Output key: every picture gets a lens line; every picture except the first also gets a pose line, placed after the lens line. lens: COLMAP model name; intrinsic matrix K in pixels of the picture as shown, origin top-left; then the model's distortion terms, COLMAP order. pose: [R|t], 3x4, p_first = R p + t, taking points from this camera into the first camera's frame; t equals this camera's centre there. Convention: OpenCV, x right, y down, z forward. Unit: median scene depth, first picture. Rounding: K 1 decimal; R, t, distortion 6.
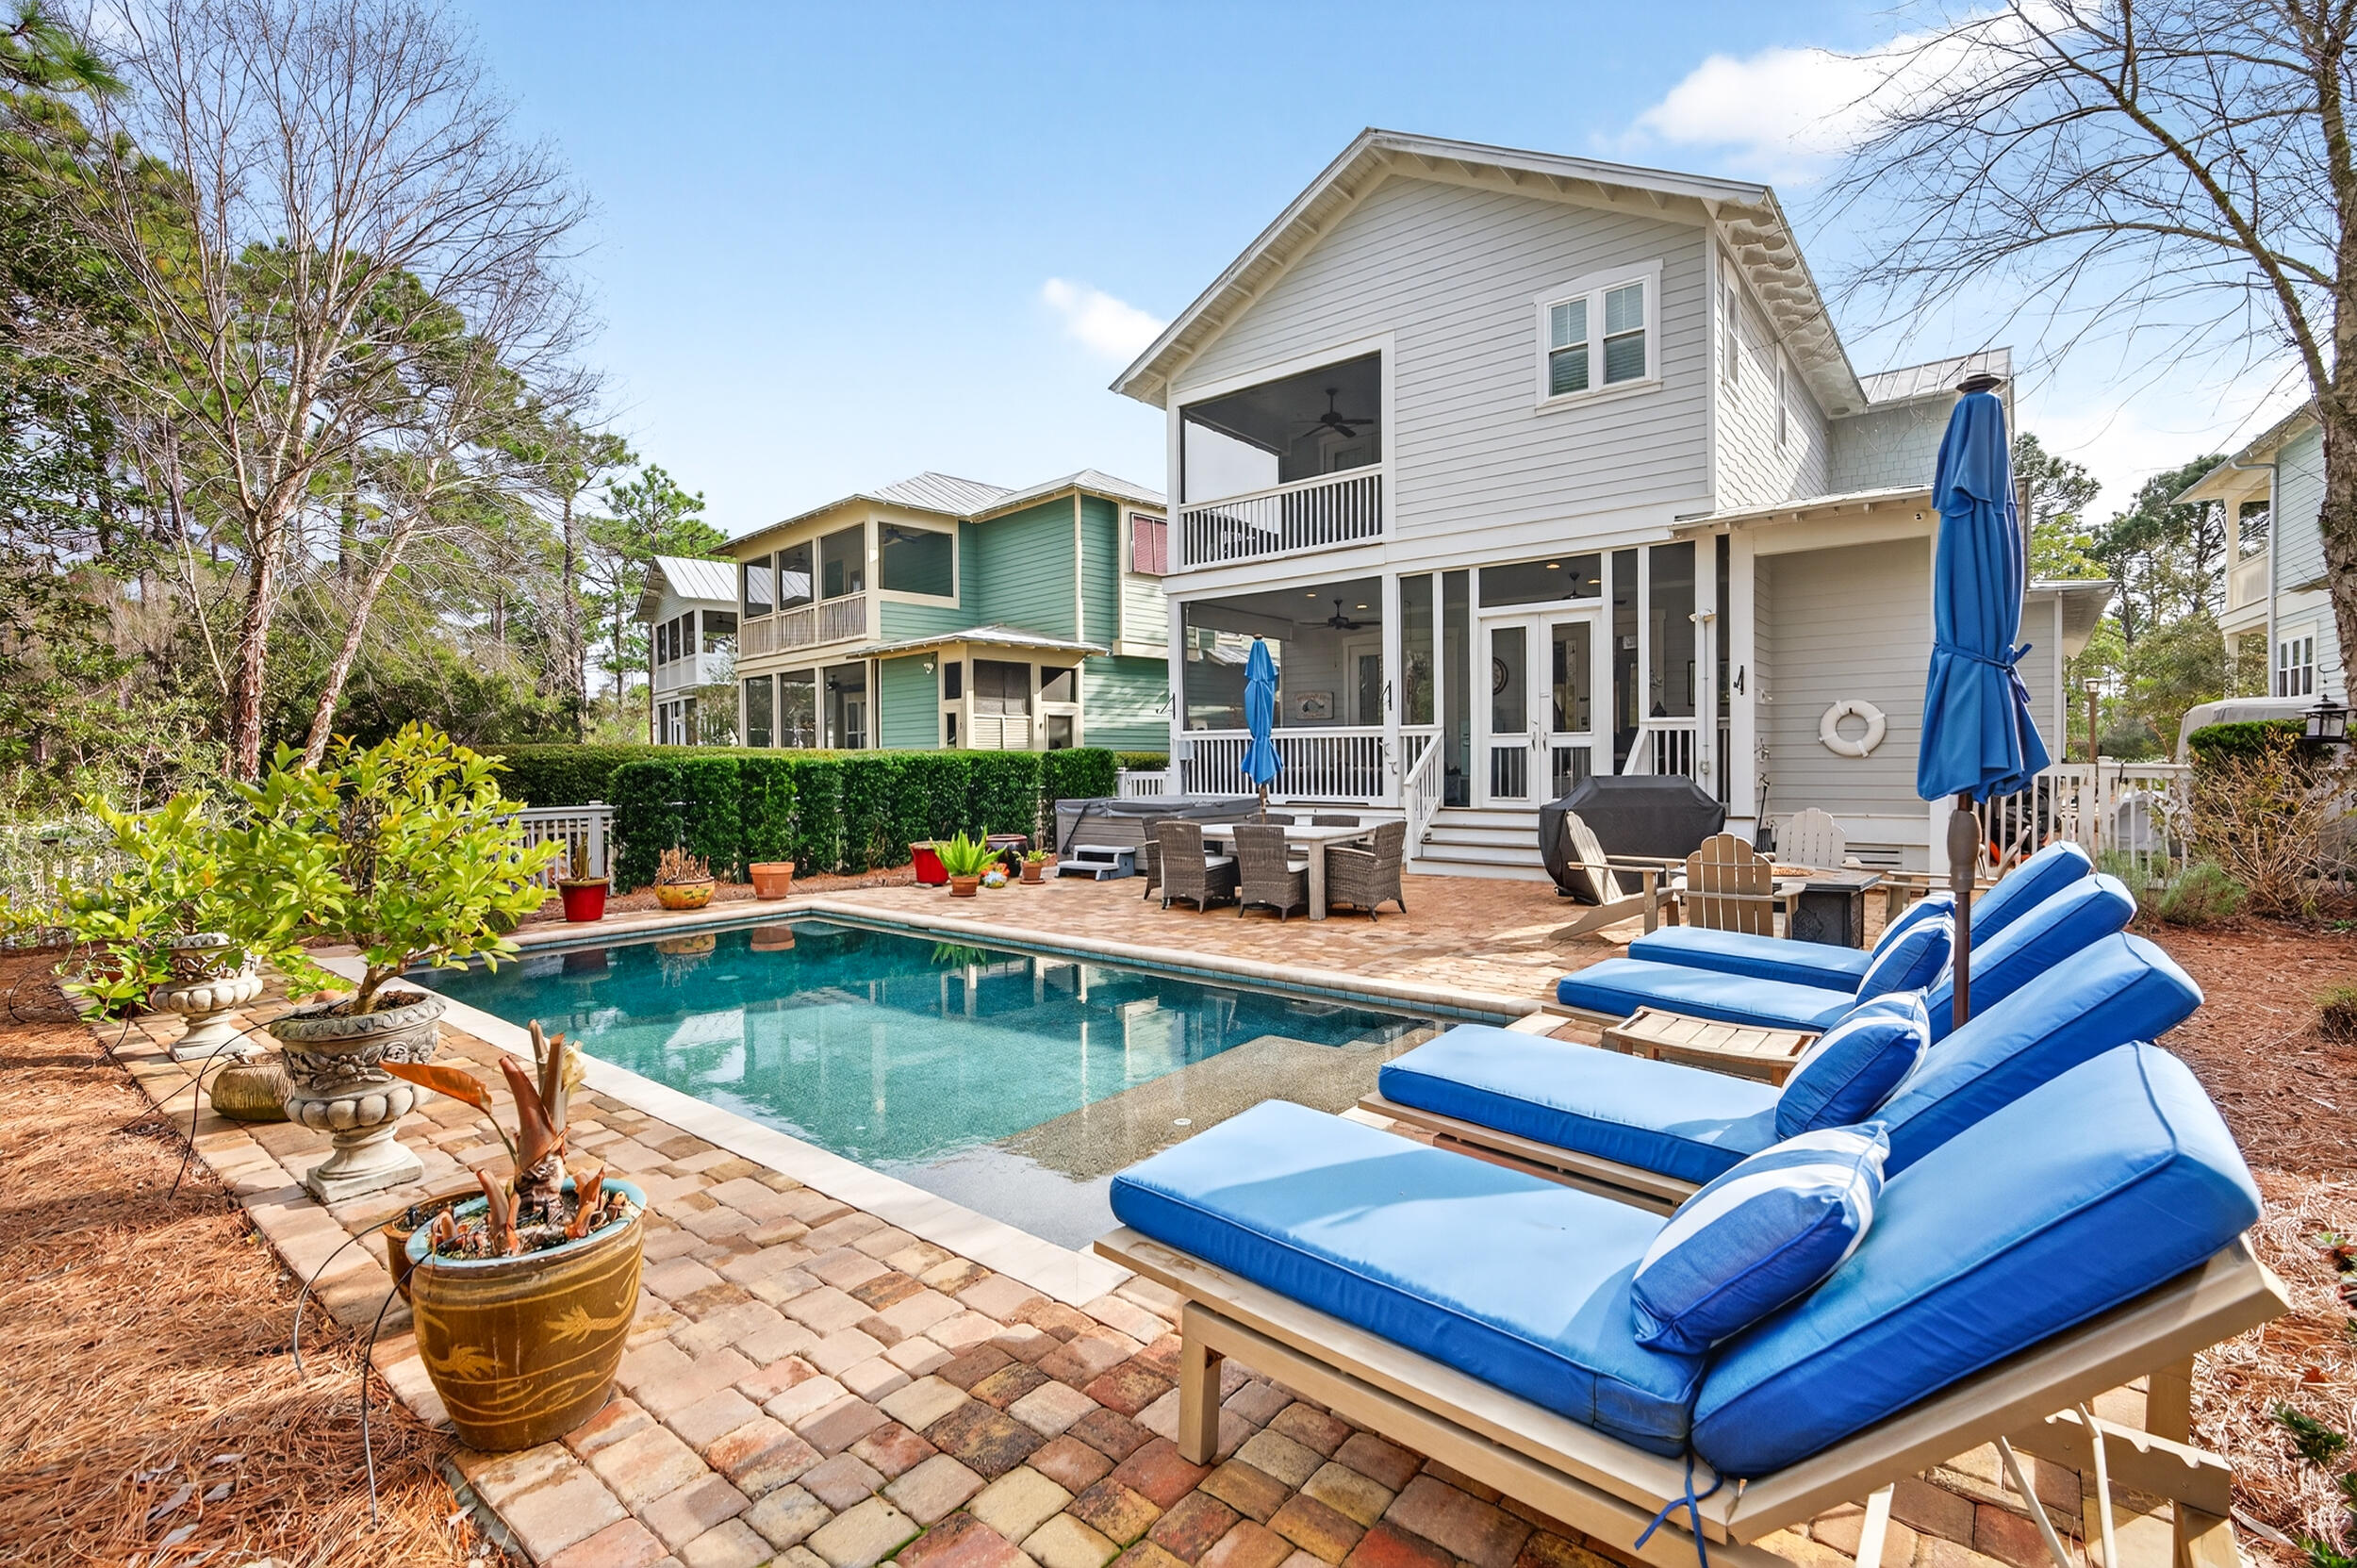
lens RADIAL K [[1059.2, 0, 1171.3], [0, 1059.2, 767.5], [0, 0, 1]] dist [-0.002045, 0.000052]
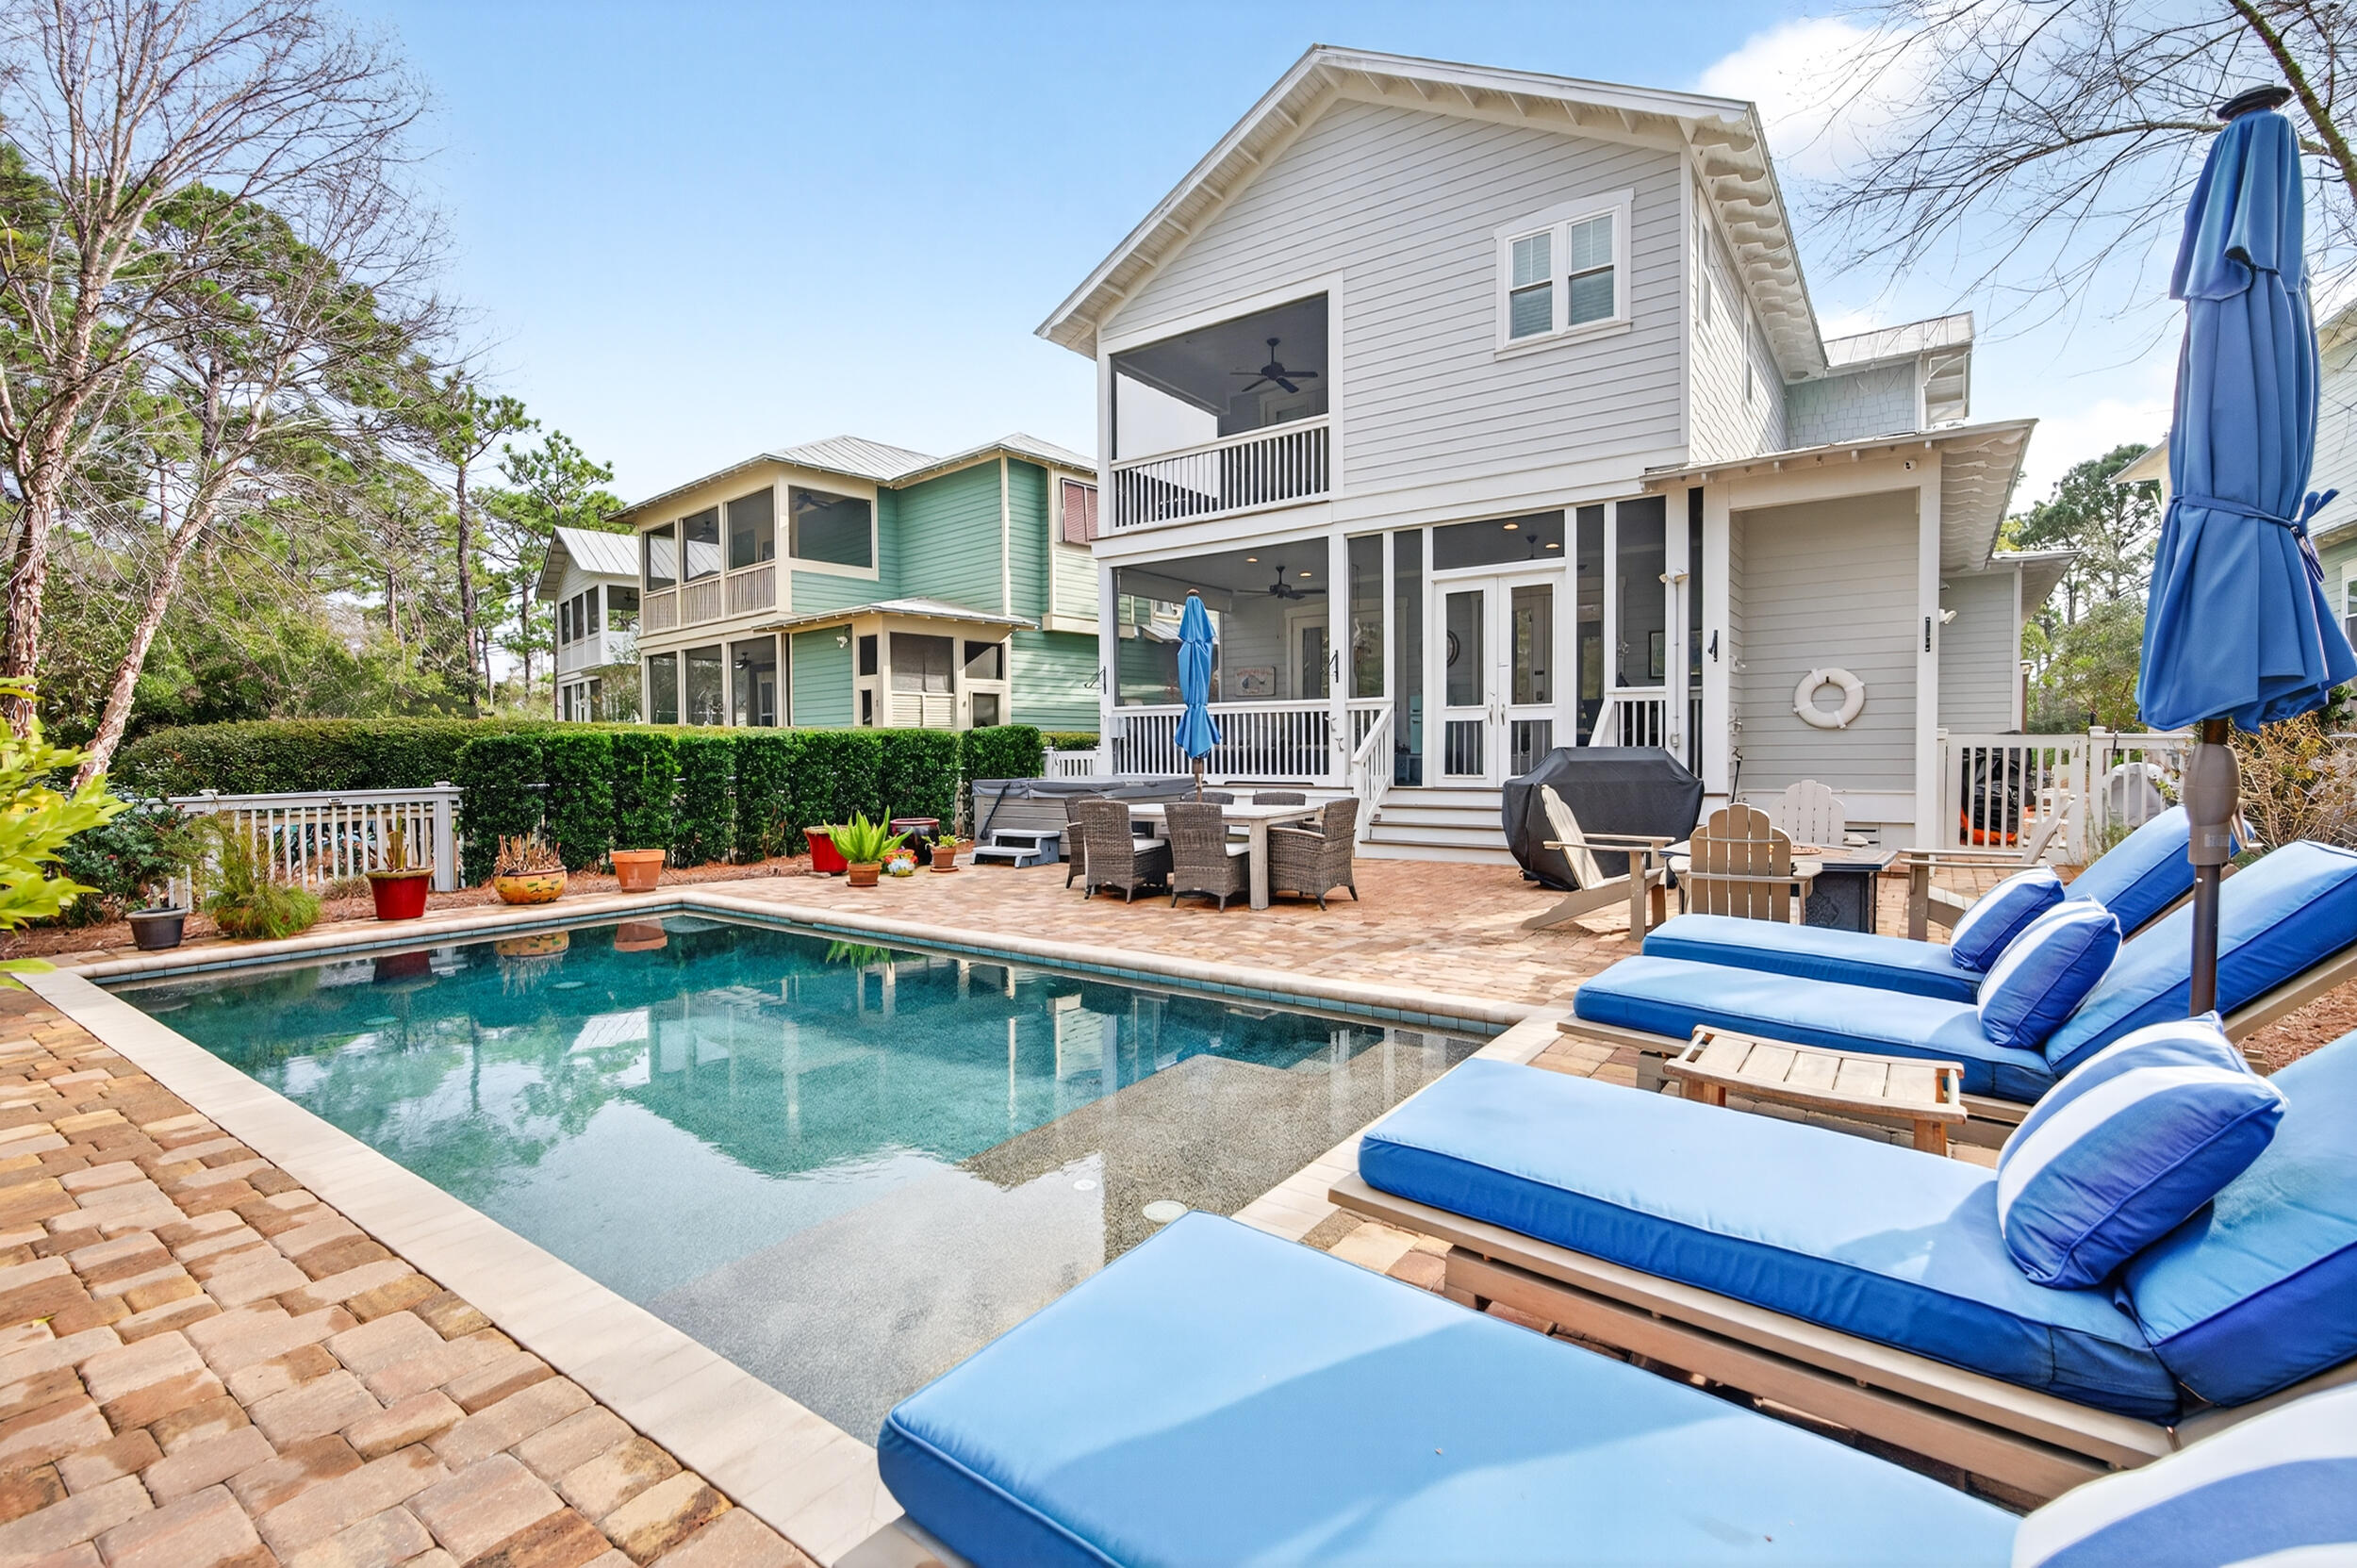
lens RADIAL K [[1045.3, 0, 1183.3], [0, 1045.3, 786.9], [0, 0, 1]] dist [-0.001153, 0.000059]
pose [[0.997780, -0.002241, 0.066556, 0.011763], [0.000411, 0.999622, 0.027501, 0.012427], [-0.066593, -0.027412, 0.997404, 0.096207]]
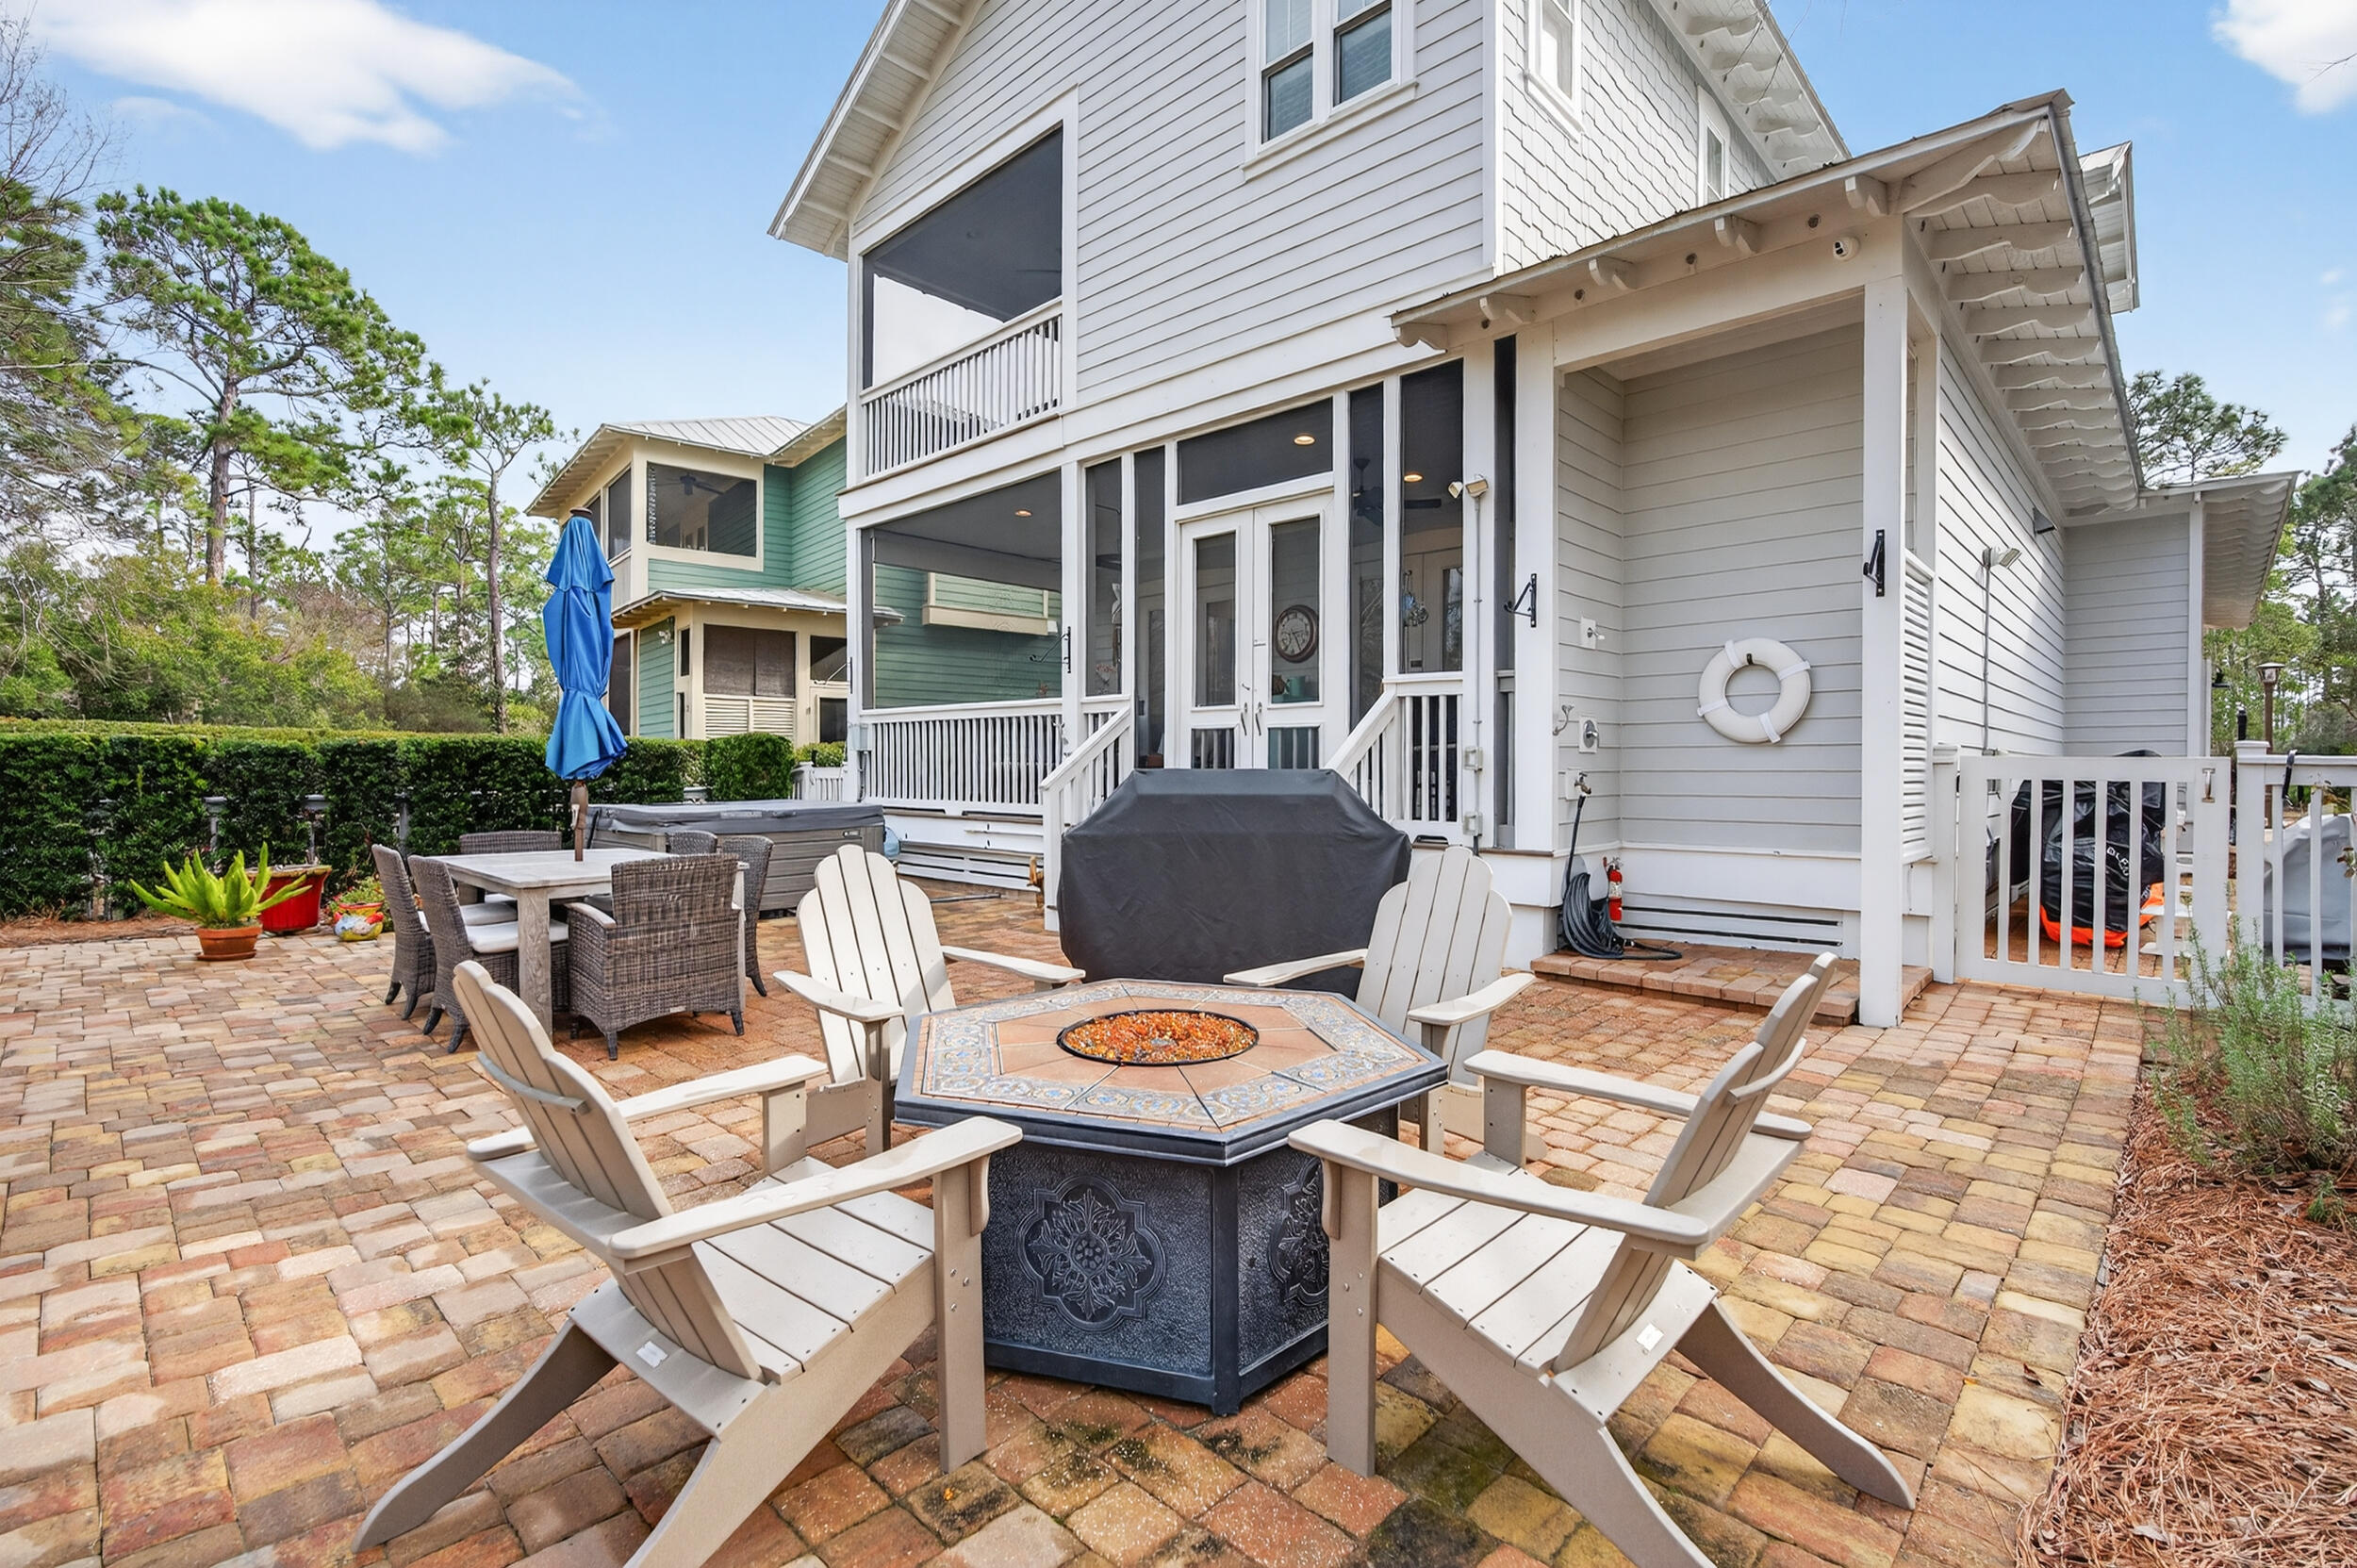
lens RADIAL K [[1063.1, 0, 1178.5], [0, 1063.1, 784.0], [0, 0, 1]] dist [-0.001959, -0.000148]
pose [[0.996920, 0.013009, -0.077333, 0.326190], [-0.012550, 0.999901, 0.006416, 0.009001], [0.077409, -0.005426, 0.996985, 0.359259]]
